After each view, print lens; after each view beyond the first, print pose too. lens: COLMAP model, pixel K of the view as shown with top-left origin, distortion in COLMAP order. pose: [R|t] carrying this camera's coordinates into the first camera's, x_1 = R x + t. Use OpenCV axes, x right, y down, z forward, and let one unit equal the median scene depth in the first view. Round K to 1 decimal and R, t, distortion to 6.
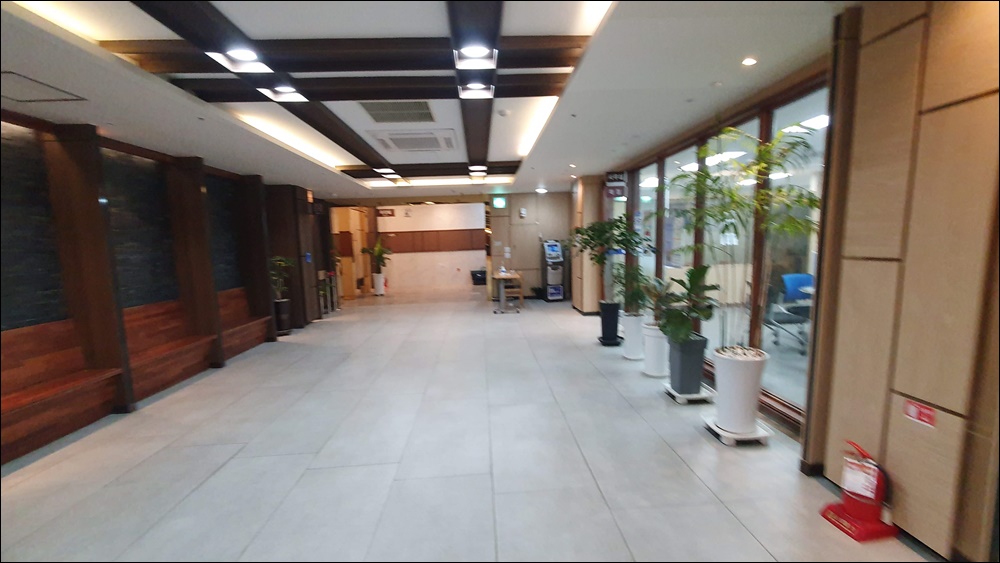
lens RADIAL K [[391.8, 0, 498.1], [0, 391.8, 285.6], [0, 0, 1]] dist [-0.001986, 0.001043]
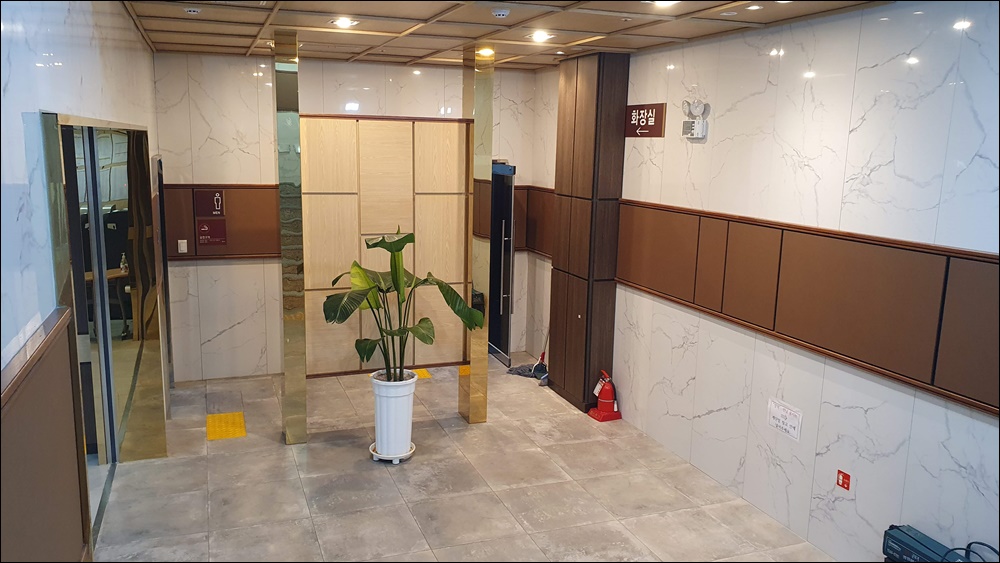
lens RADIAL K [[778.9, 0, 498.8], [0, 778.9, 281.2], [0, 0, 1]] dist [0.016209, -0.019637]
pose [[0.307346, 0.199705, -0.930407, 0.140464], [-0.127727, 0.977541, 0.167629, -0.158714], [0.942987, 0.067318, 0.325951, 0.771744]]
